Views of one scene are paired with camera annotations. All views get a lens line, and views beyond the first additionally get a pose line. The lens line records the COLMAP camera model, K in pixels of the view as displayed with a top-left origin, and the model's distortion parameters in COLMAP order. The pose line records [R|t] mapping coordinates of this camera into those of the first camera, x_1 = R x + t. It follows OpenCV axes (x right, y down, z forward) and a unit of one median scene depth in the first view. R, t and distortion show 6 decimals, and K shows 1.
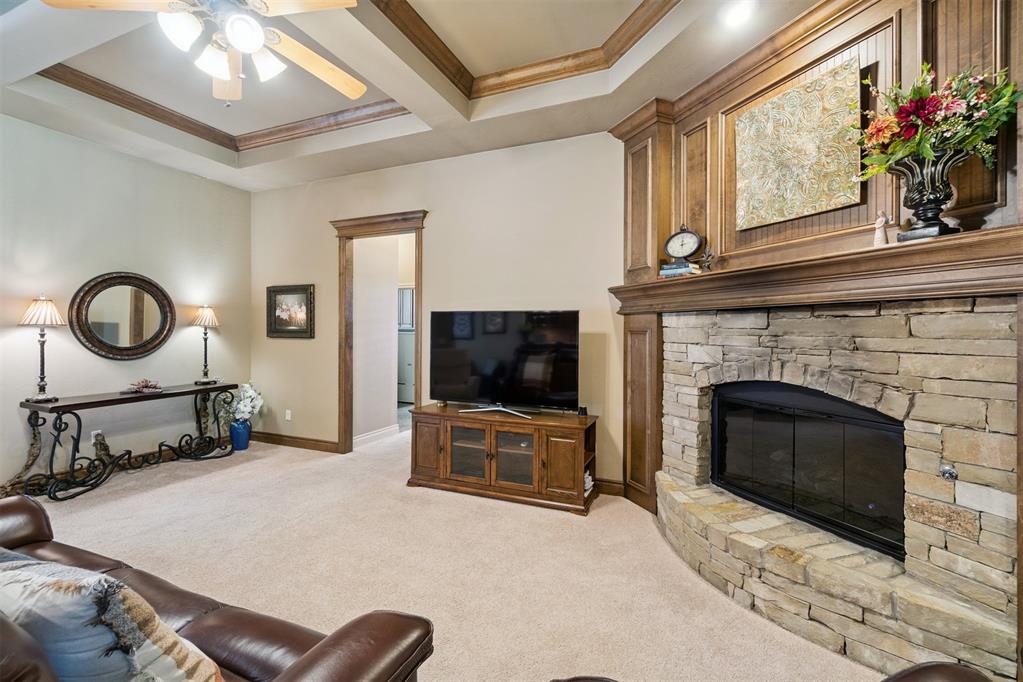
lens RADIAL K [[439.7, 0, 512.8], [0, 439.7, 330.8], [0, 0, 1]] dist [-0.007823, 0.002406]
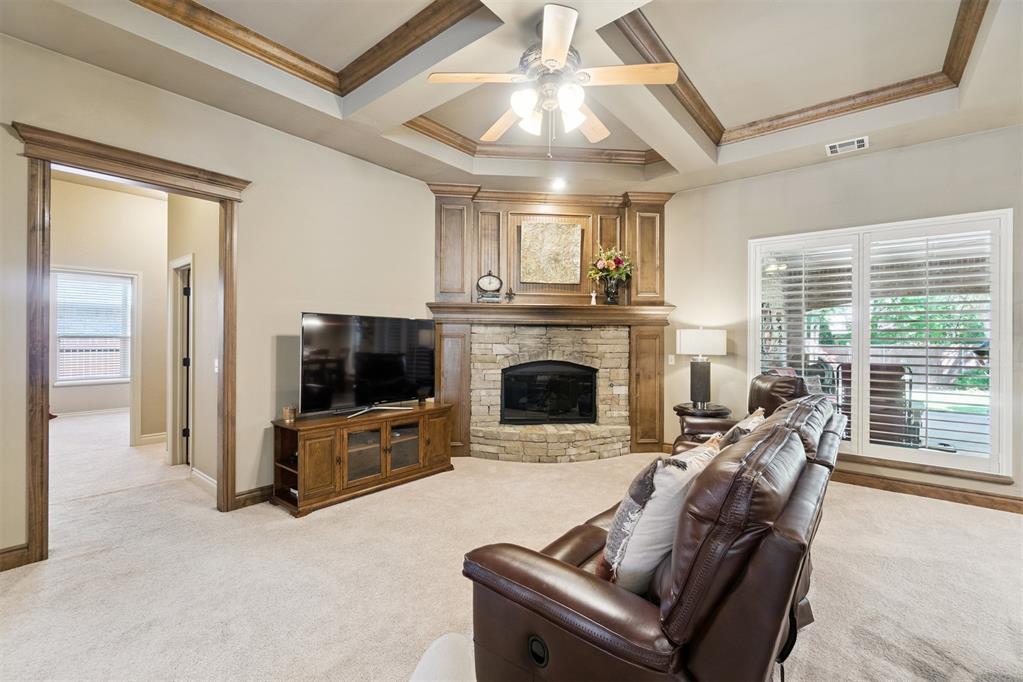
lens RADIAL K [[439.7, 0, 513.6], [0, 439.7, 337.3], [0, 0, 1]] dist [-0.007823, 0.002406]
pose [[0.280234, -0.001550, 0.959930, -1.094789], [-0.004154, 0.999987, 0.002827, 0.000529], [-0.959923, -0.004779, 0.280224, 0.429767]]
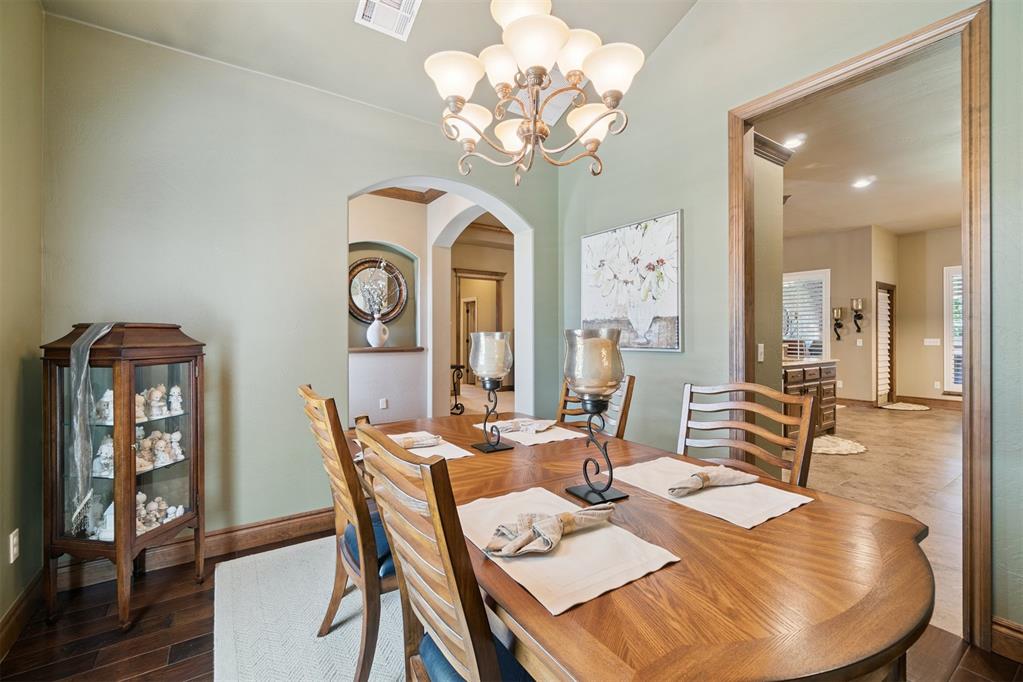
lens RADIAL K [[439.7, 0, 510.8], [0, 439.7, 333.6], [0, 0, 1]] dist [-0.007823, 0.002406]
pose [[0.541806, -0.002086, 0.840501, -2.675601], [0.003299, 0.999994, 0.000355, 0.032348], [-0.840497, 0.002581, 0.541810, -0.257933]]
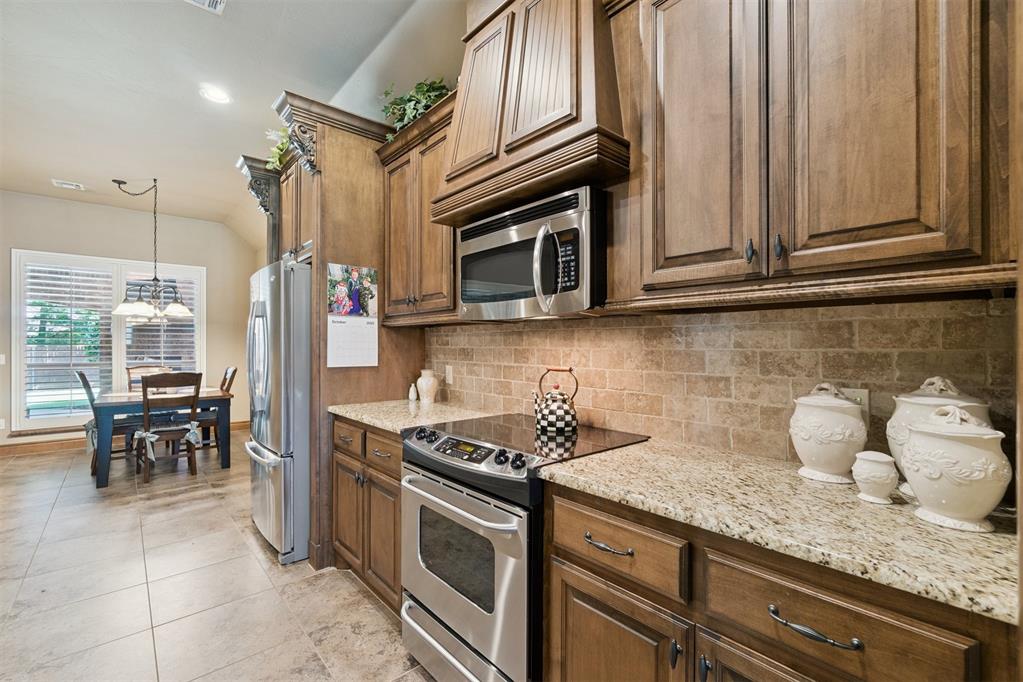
lens RADIAL K [[439.7, 0, 512.8], [0, 439.7, 345.6], [0, 0, 1]] dist [-0.007823, 0.002406]
pose [[-0.903990, -0.008742, 0.427464, -1.793998], [-0.006620, 0.999957, 0.006450, 0.014630], [-0.427502, 0.003001, -0.904010, -0.282259]]
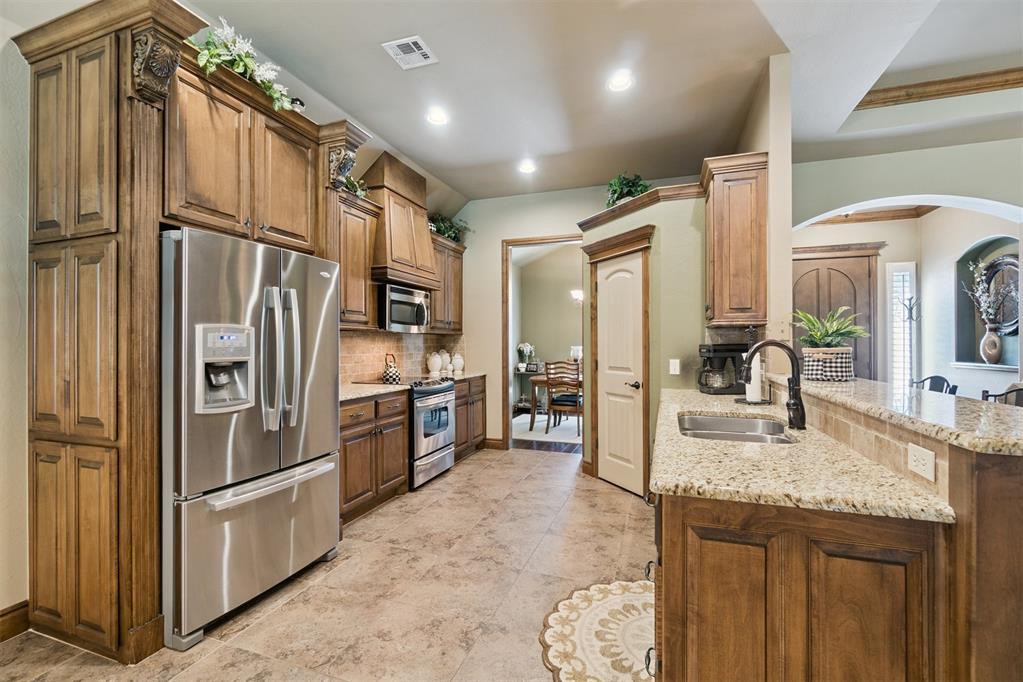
lens RADIAL K [[439.7, 0, 516.3], [0, 439.7, 343.6], [0, 0, 1]] dist [-0.007823, 0.002406]
pose [[0.068937, -0.006114, -0.997602, -0.252958], [0.001252, 0.999981, -0.006042, 0.025635], [0.997620, -0.000832, 0.068943, -0.537532]]
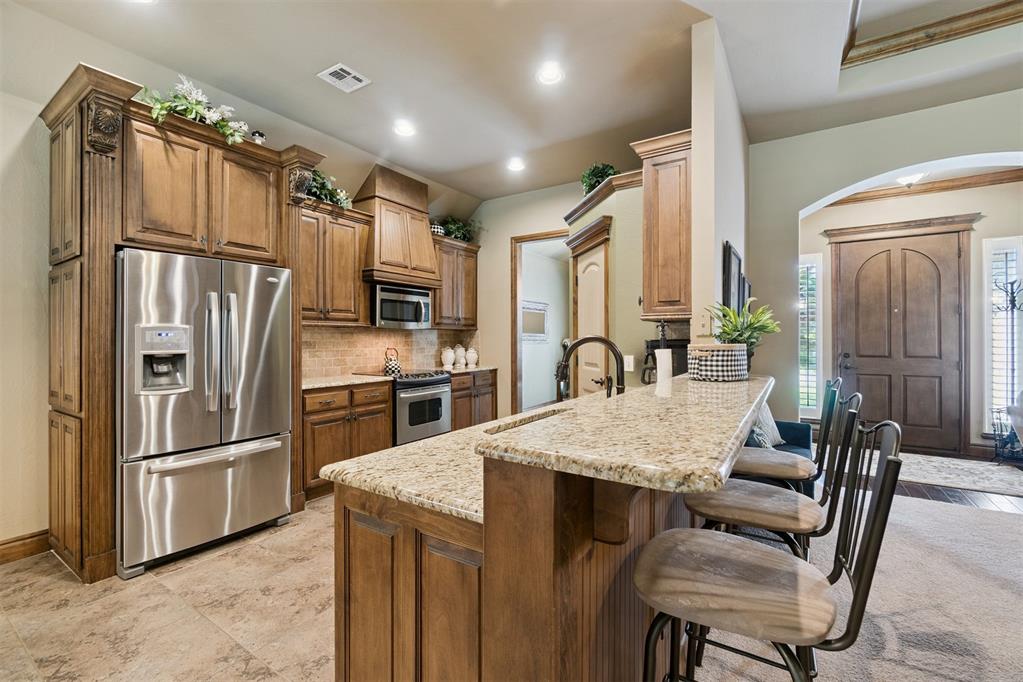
lens RADIAL K [[439.7, 0, 515.8], [0, 439.7, 338.2], [0, 0, 1]] dist [-0.007823, 0.002406]
pose [[-0.172097, -0.005467, -0.985065, -0.246345], [-0.000270, 0.999985, -0.005503, 0.023453], [0.985080, -0.000682, -0.172096, -0.172571]]
